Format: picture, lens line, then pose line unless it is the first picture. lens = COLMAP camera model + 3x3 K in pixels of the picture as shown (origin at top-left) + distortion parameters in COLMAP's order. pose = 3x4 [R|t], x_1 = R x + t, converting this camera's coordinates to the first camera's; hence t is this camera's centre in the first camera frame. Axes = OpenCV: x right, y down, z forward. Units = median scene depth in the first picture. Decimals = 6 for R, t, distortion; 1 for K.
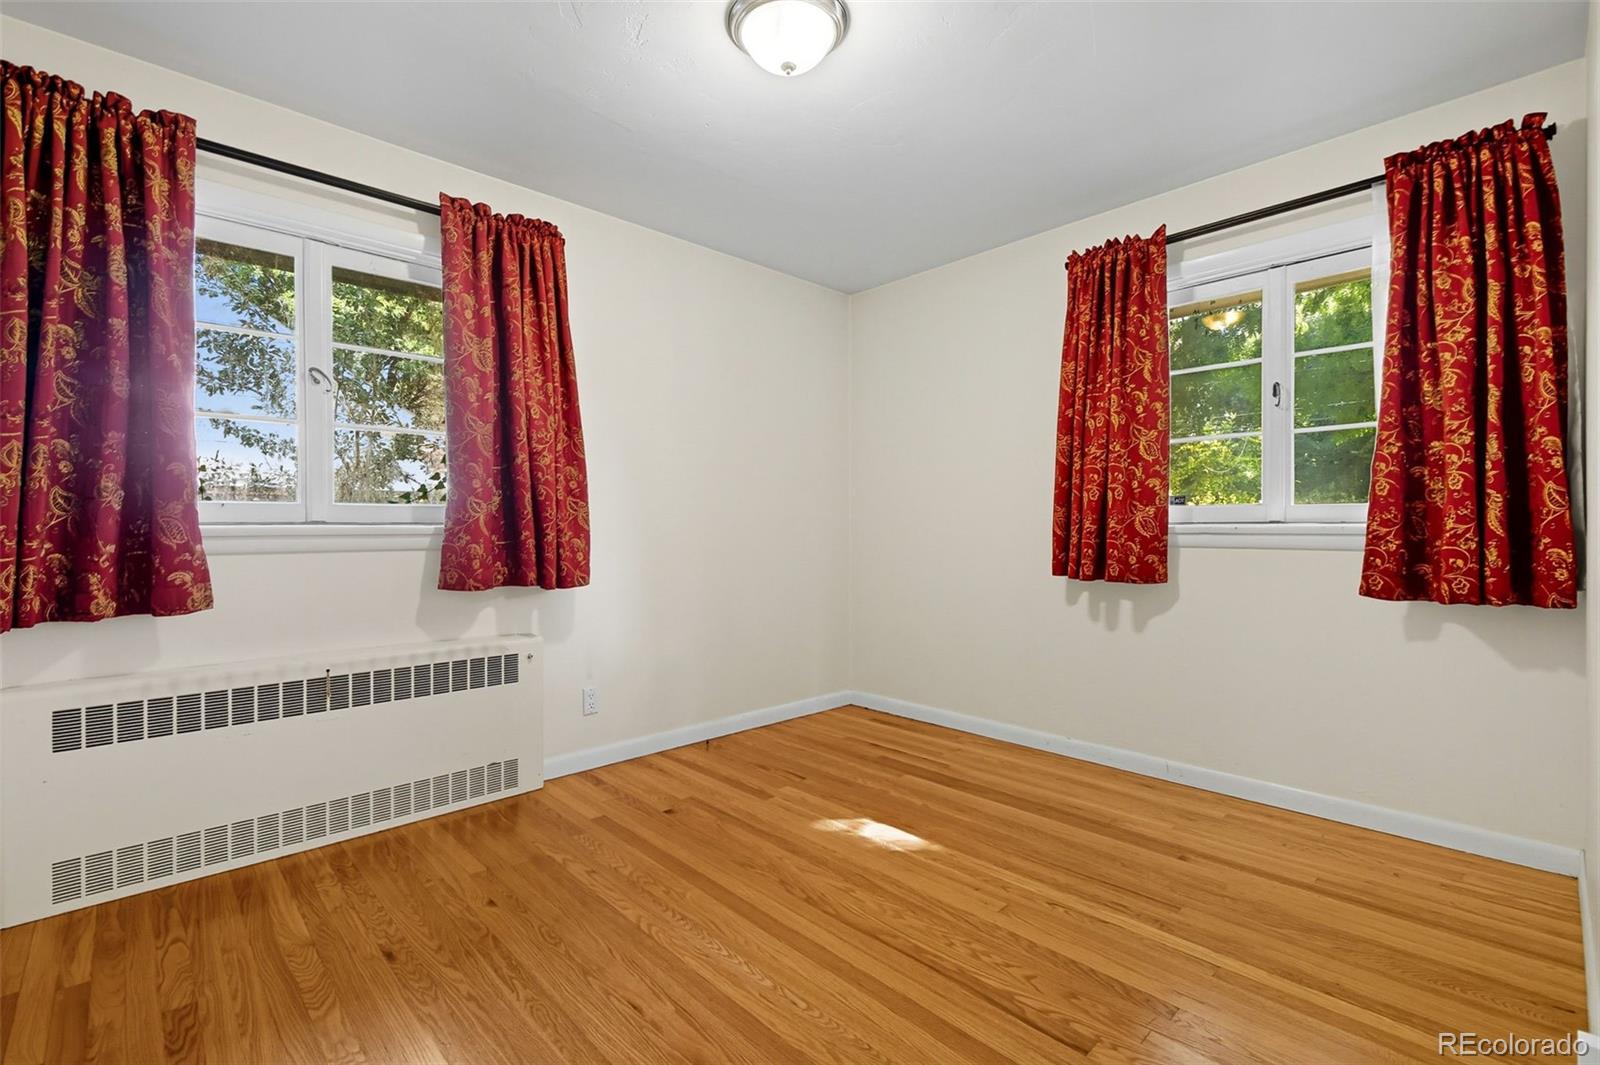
lens RADIAL K [[719.4, 0, 795.5], [0, 719.4, 530.8], [0, 0, 1]] dist [0.002864, 0.002848]
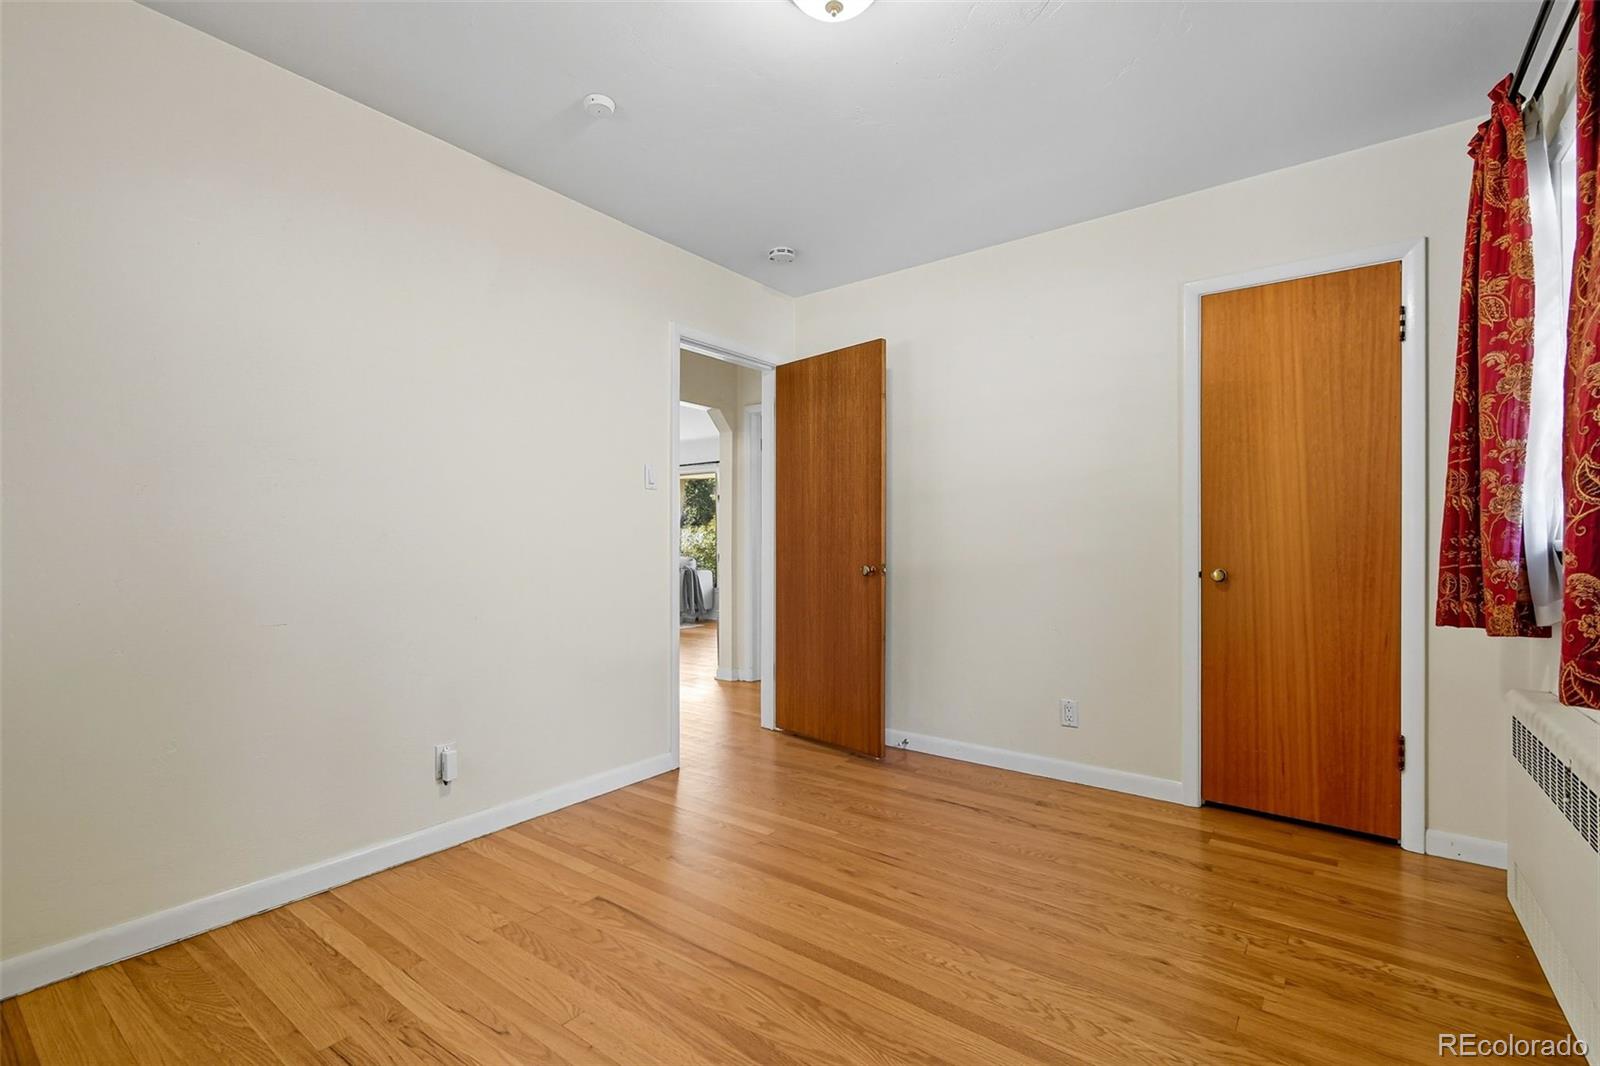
lens RADIAL K [[719.4, 0, 803.2], [0, 719.4, 537.0], [0, 0, 1]] dist [0.002864, 0.002848]
pose [[-0.985117, 0.002855, -0.171861, 0.195707], [0.003788, 0.999980, -0.005099, -0.007135], [0.171843, -0.005674, -0.985108, 2.078943]]
